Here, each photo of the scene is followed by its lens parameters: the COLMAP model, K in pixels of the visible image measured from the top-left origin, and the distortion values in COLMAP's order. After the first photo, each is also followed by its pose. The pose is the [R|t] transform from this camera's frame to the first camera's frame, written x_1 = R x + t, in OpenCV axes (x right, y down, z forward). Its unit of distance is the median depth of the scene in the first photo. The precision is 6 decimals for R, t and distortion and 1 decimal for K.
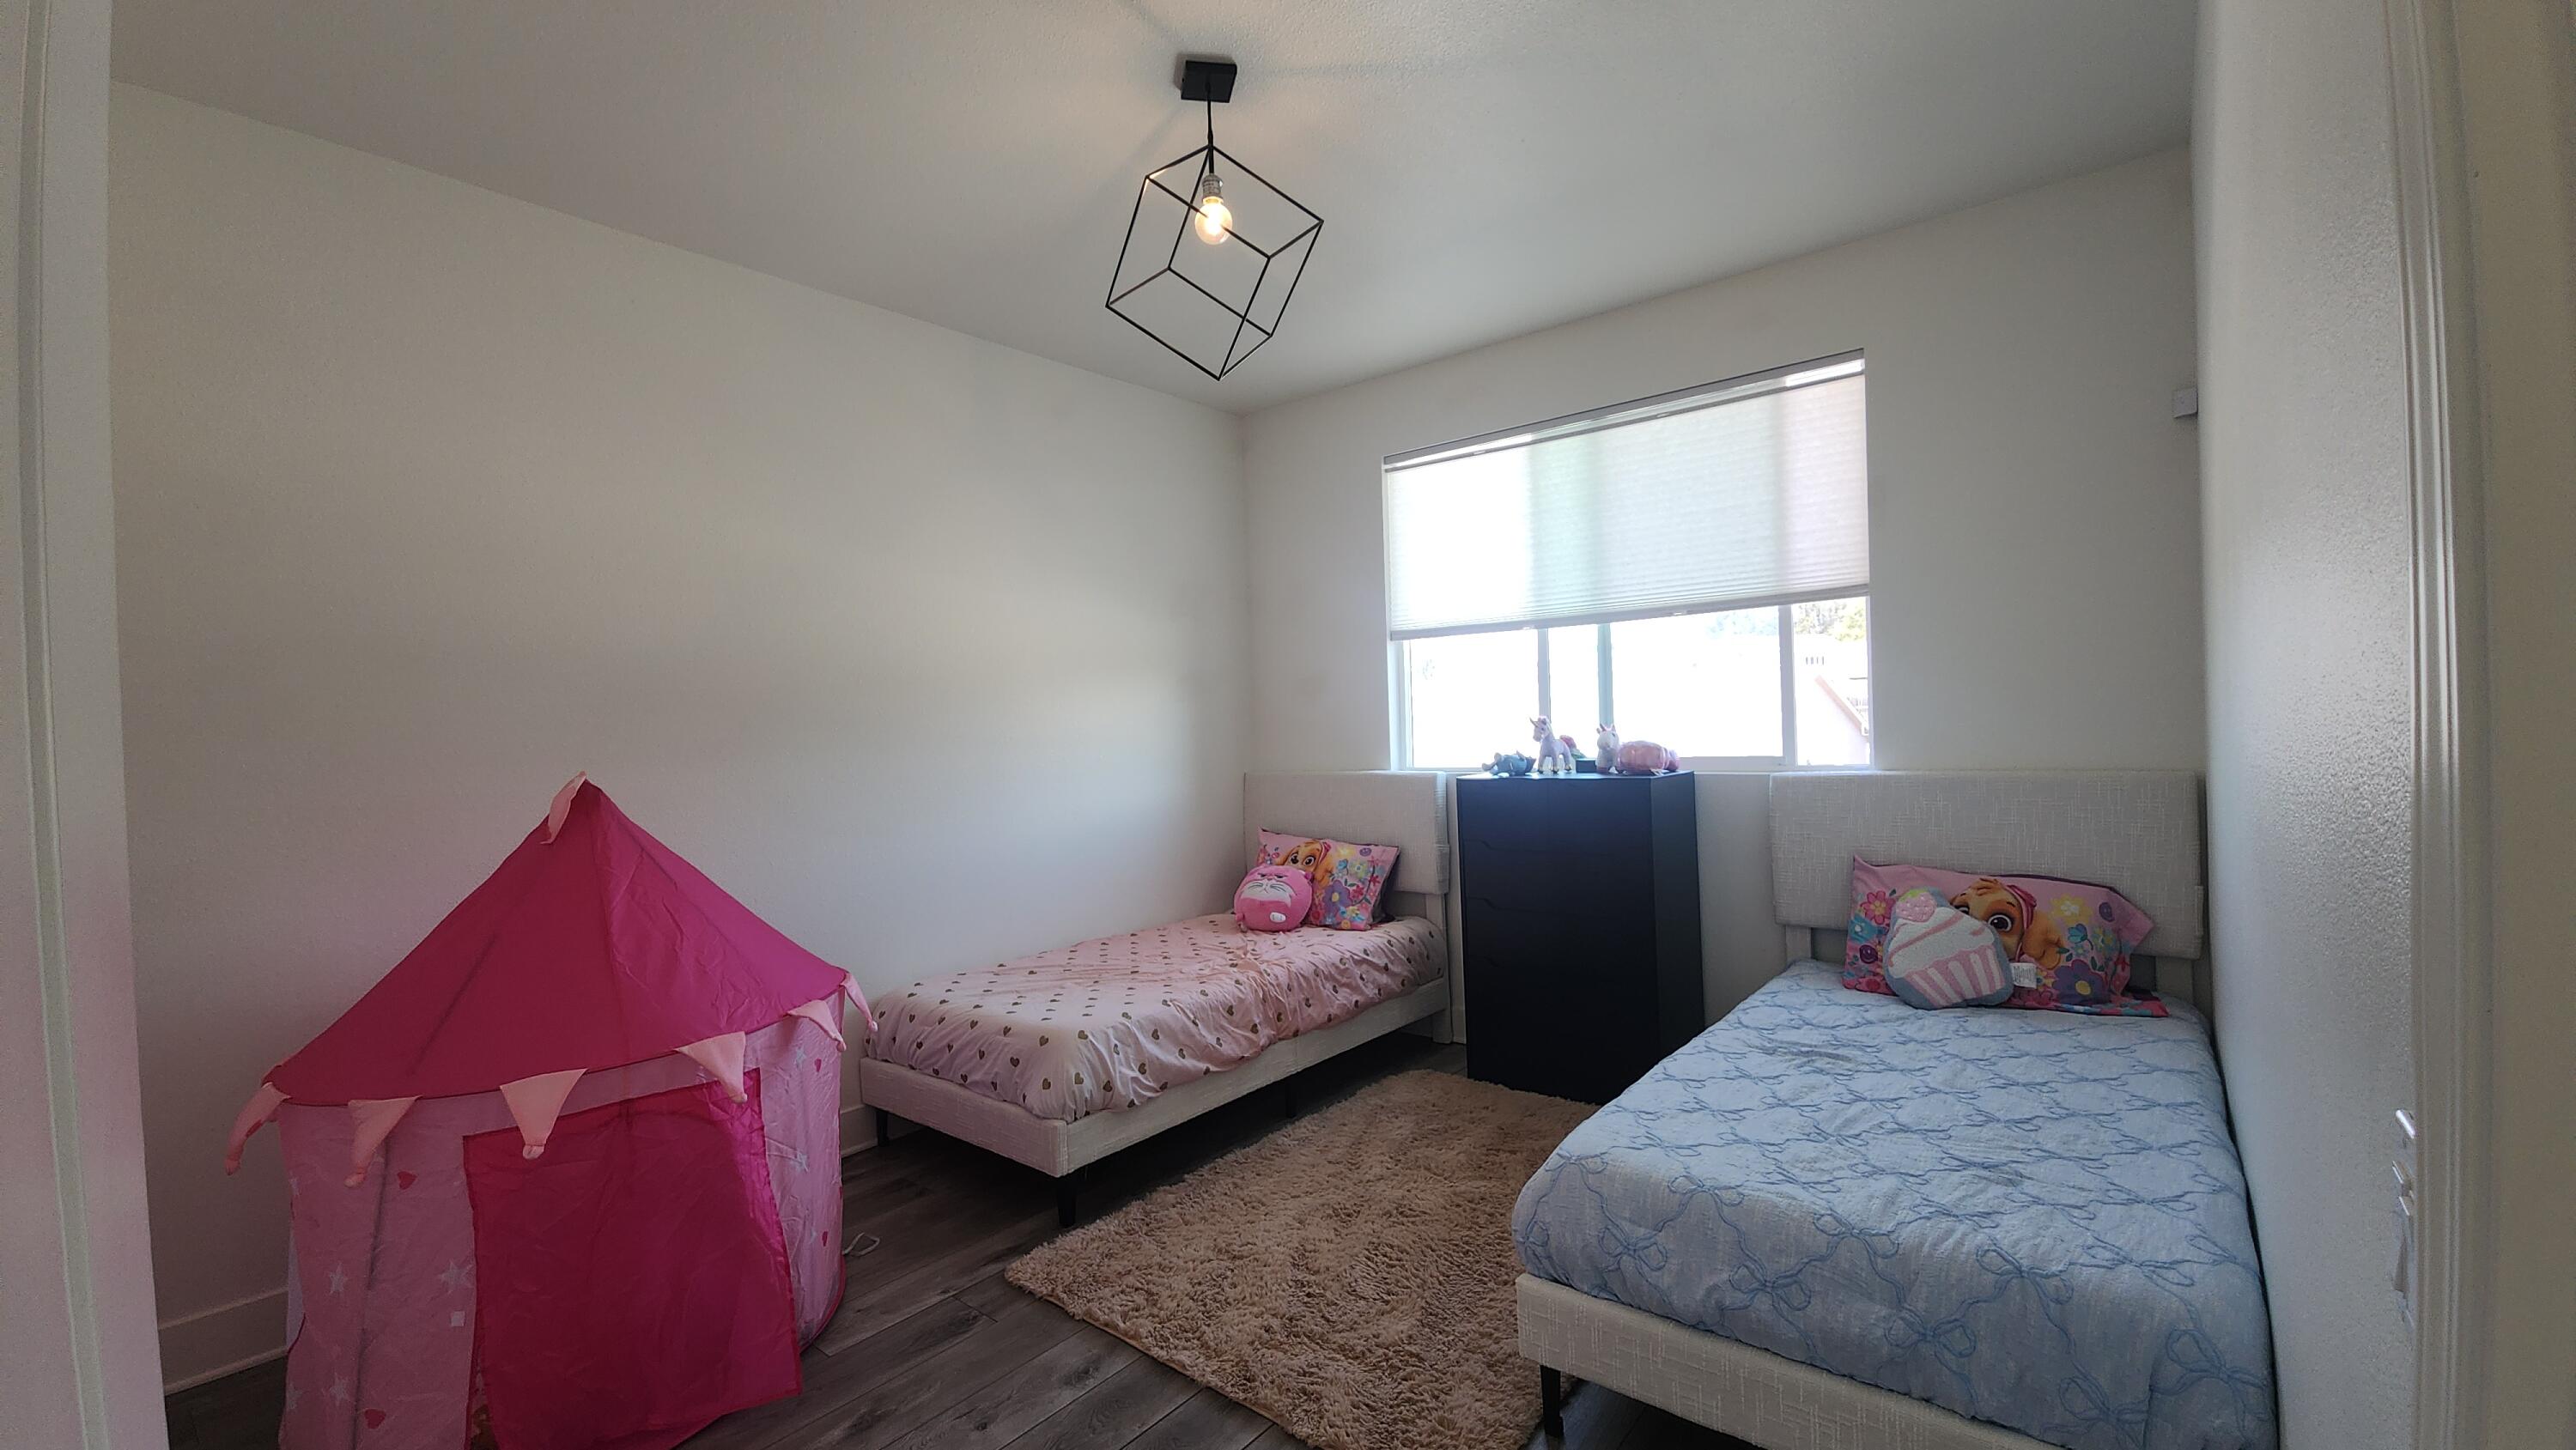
lens RADIAL K [[1056.7, 0, 1280.5], [0, 1056.7, 743.8], [0, 0, 1]] dist [0.021874, -0.019031]
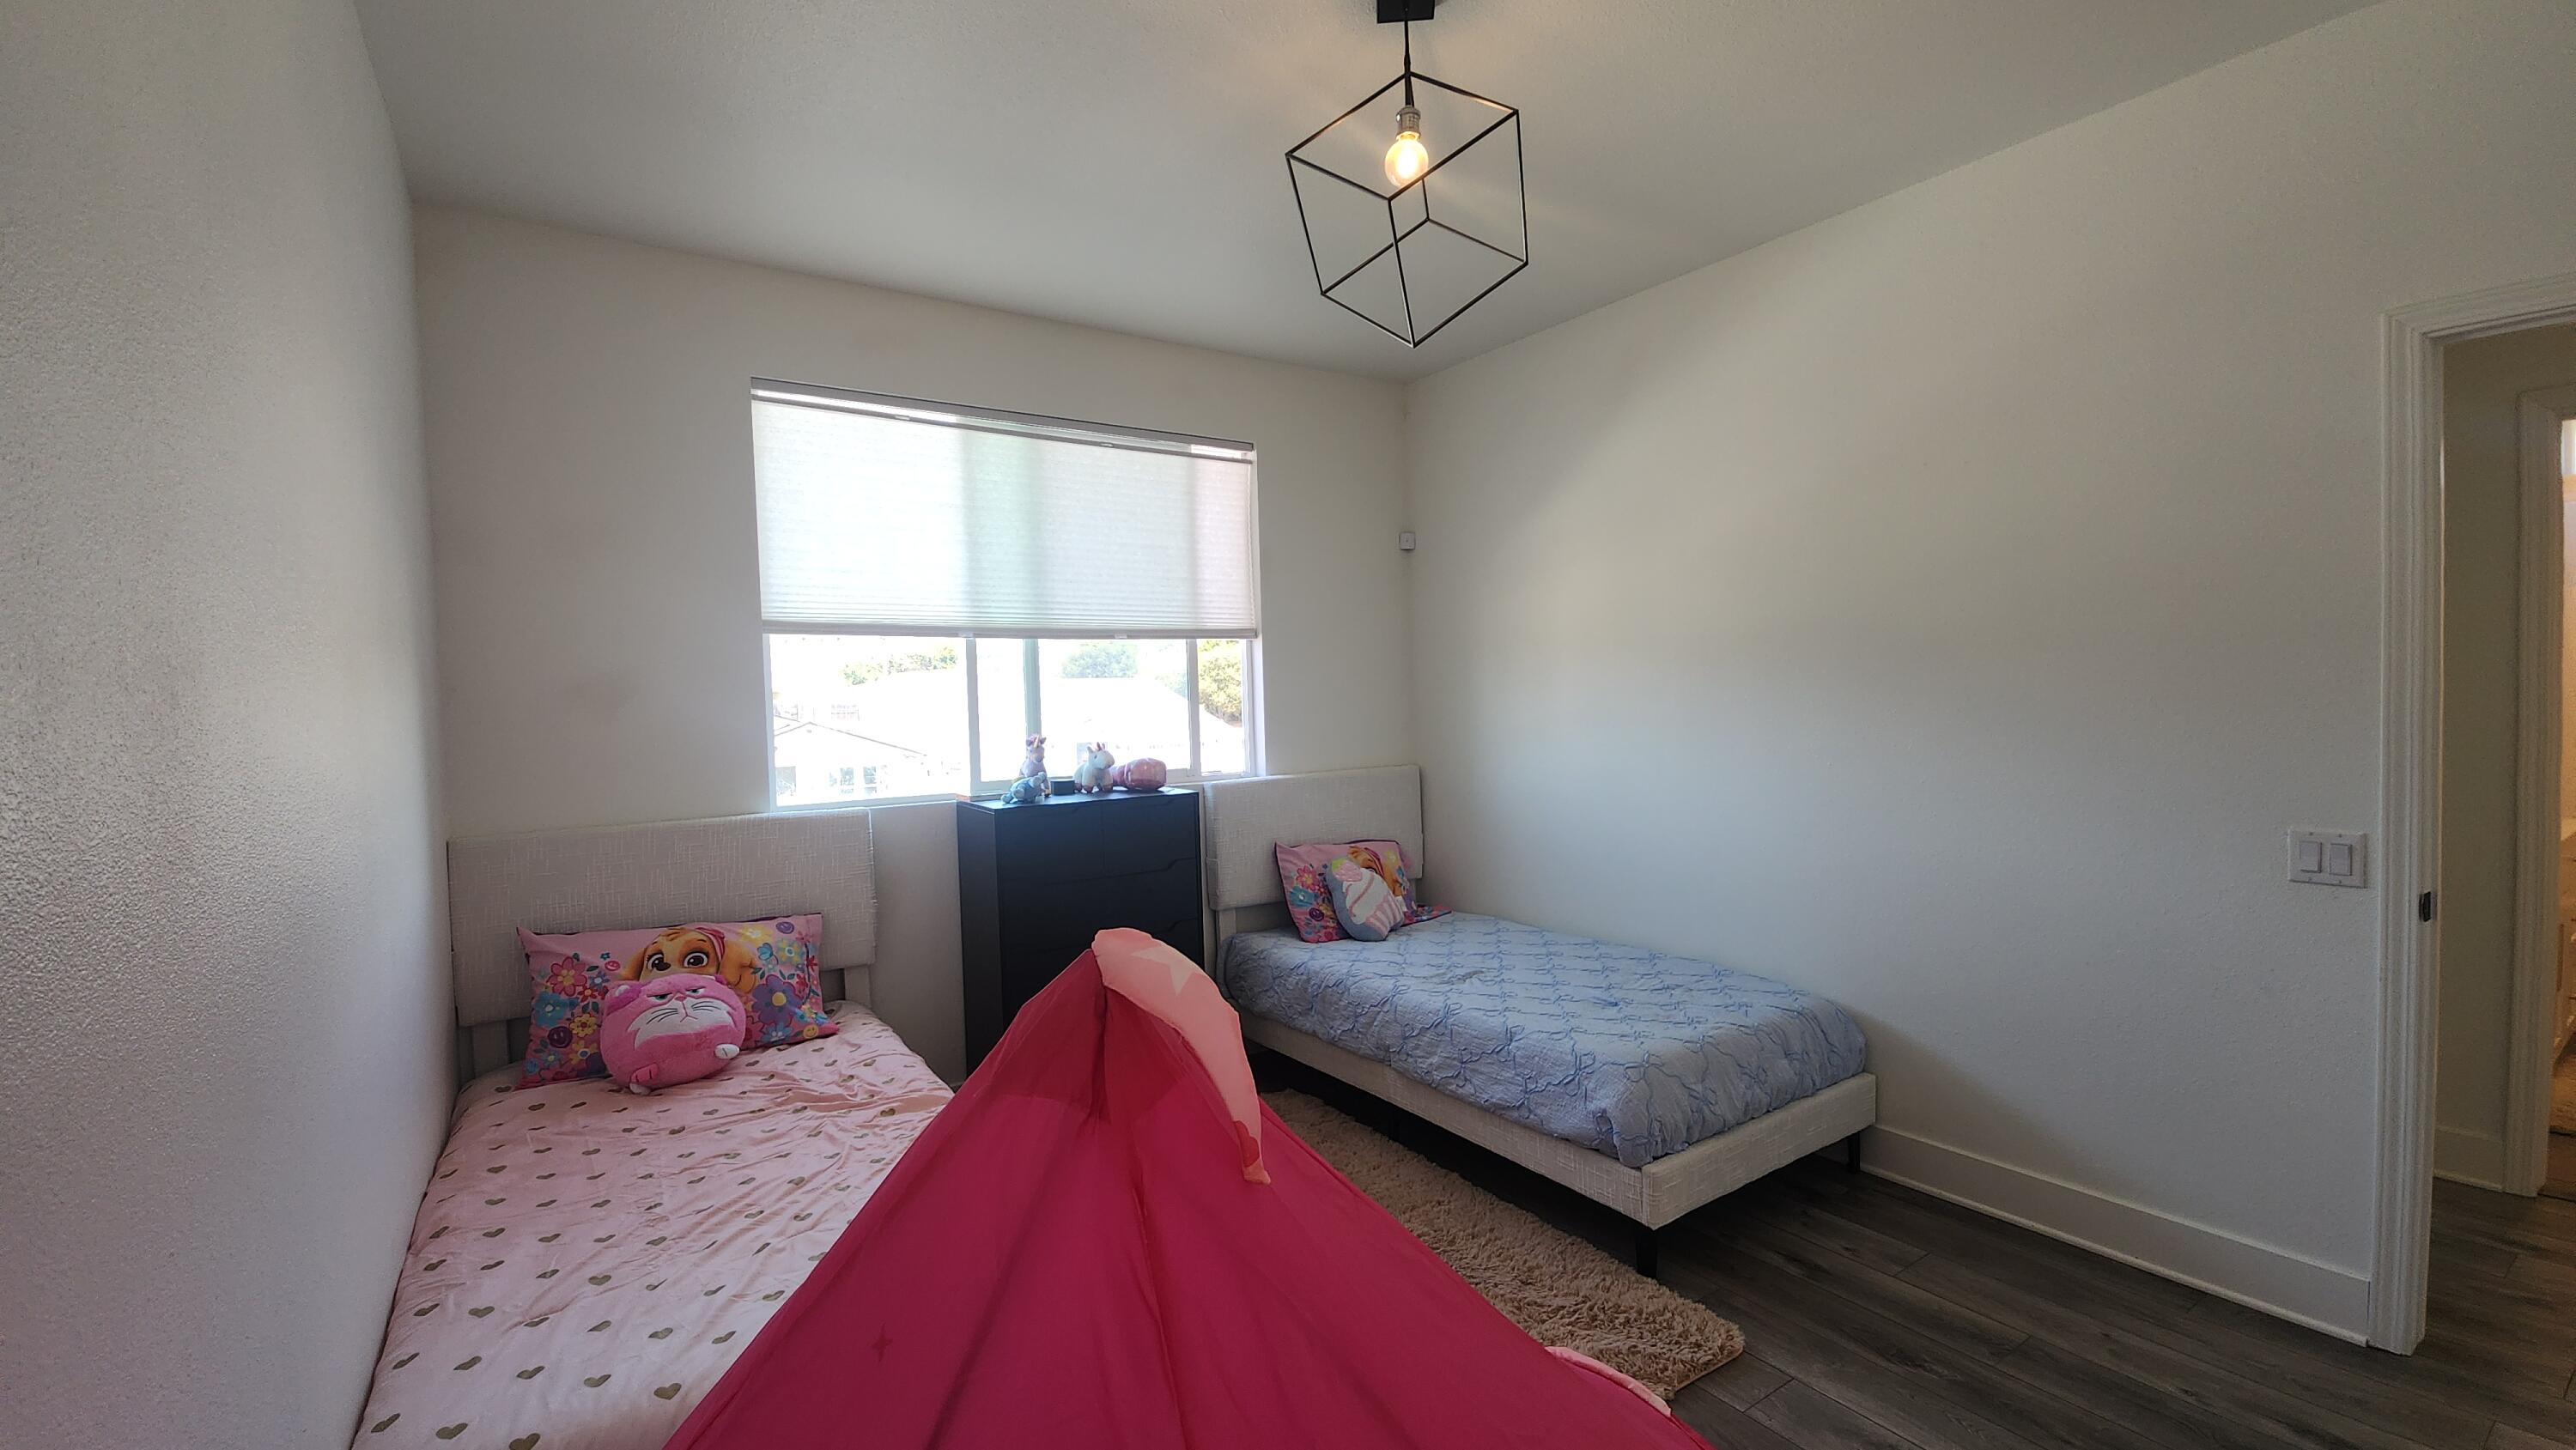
lens RADIAL K [[1056.7, 0, 1280.5], [0, 1056.7, 743.8], [0, 0, 1]] dist [0.021874, -0.019031]
pose [[0.302517, 0.001902, 0.953142, -0.539537], [0.044480, 0.998880, -0.016111, 0.006063], [-0.952105, 0.047270, 0.302094, 0.507617]]
